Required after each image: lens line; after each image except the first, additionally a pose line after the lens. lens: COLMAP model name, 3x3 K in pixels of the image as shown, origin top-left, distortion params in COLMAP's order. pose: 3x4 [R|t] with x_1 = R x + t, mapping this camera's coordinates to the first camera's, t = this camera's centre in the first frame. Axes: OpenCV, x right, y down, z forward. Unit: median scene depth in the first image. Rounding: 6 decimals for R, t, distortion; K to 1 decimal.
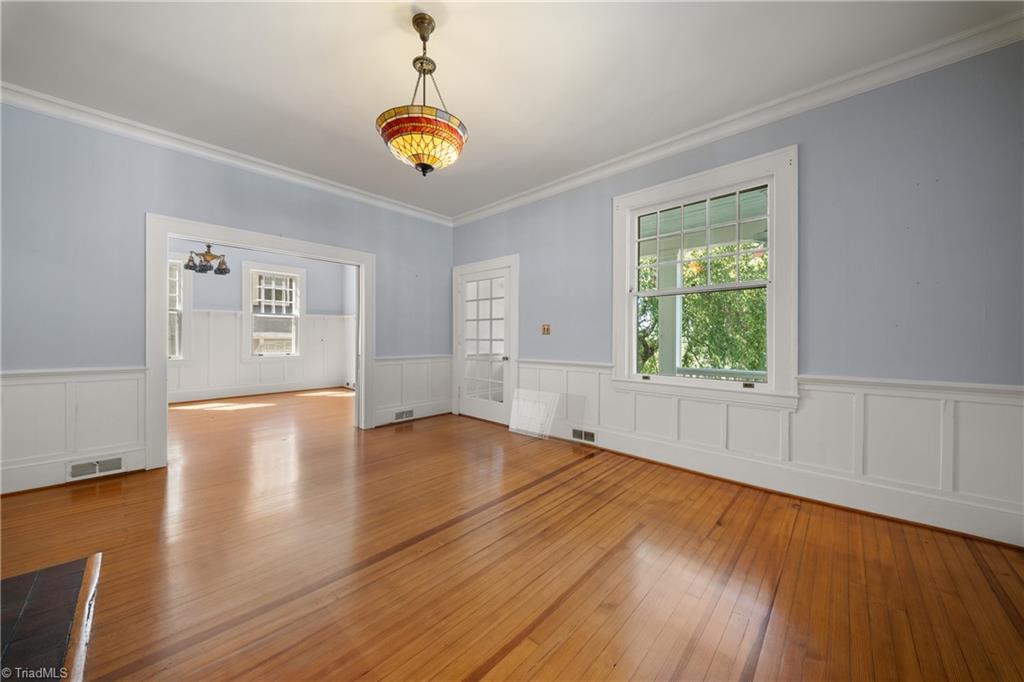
lens RADIAL K [[359.0, 0, 512.0], [0, 359.0, 341.0], [0, 0, 1]] dist [-0.001898, -0.000099]
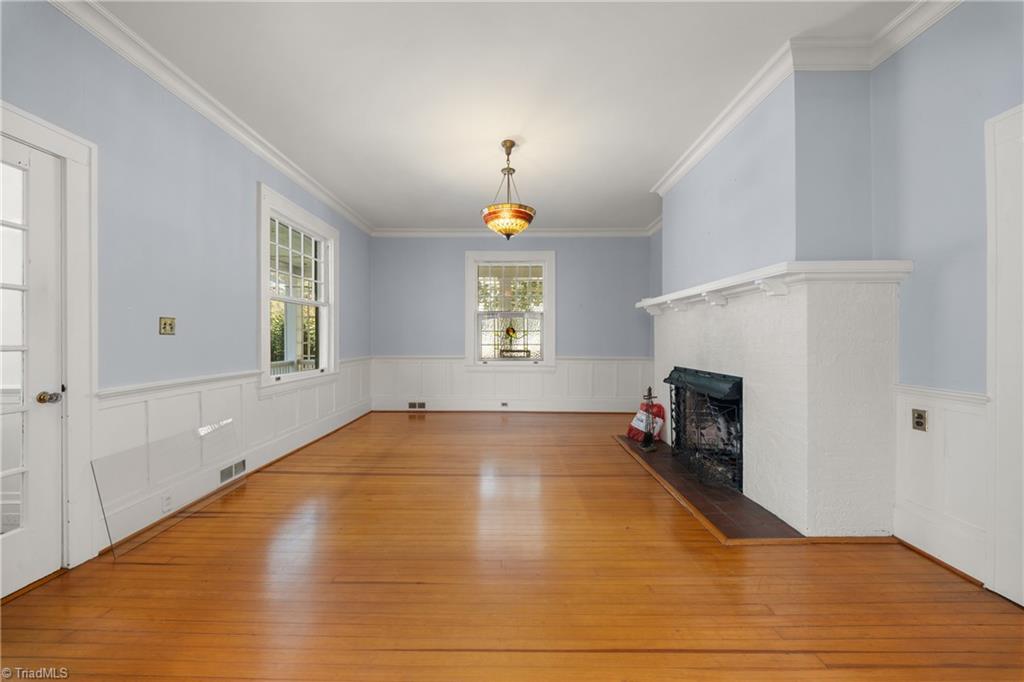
lens RADIAL K [[358.8, 0, 506.2], [0, 358.8, 336.6], [0, 0, 1]] dist [-0.000343, -0.000098]
pose [[-0.676820, 0.000630, 0.736148, -0.814564], [0.004326, 0.999986, 0.003121, -0.017626], [-0.736136, 0.005297, -0.676813, 1.201141]]
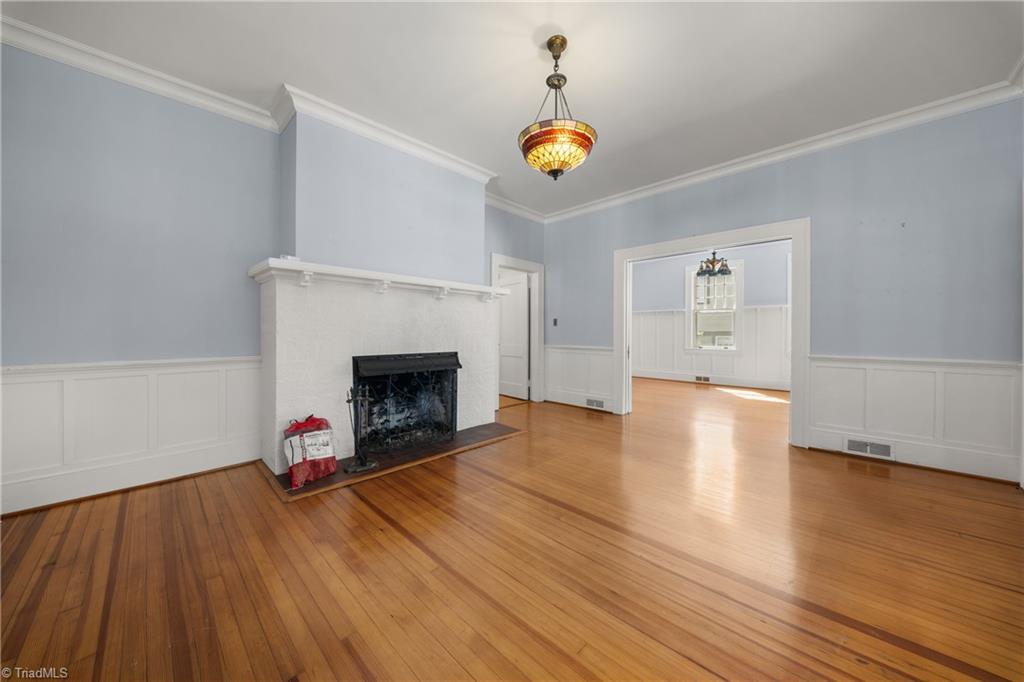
lens RADIAL K [[358.8, 0, 506.2], [0, 358.8, 336.6], [0, 0, 1]] dist [-0.000343, -0.000098]
pose [[-0.033487, 0.008081, -0.999406, 0.508281], [-0.014272, 0.999861, 0.008563, 0.012914], [0.999337, 0.014550, -0.033367, 0.510920]]
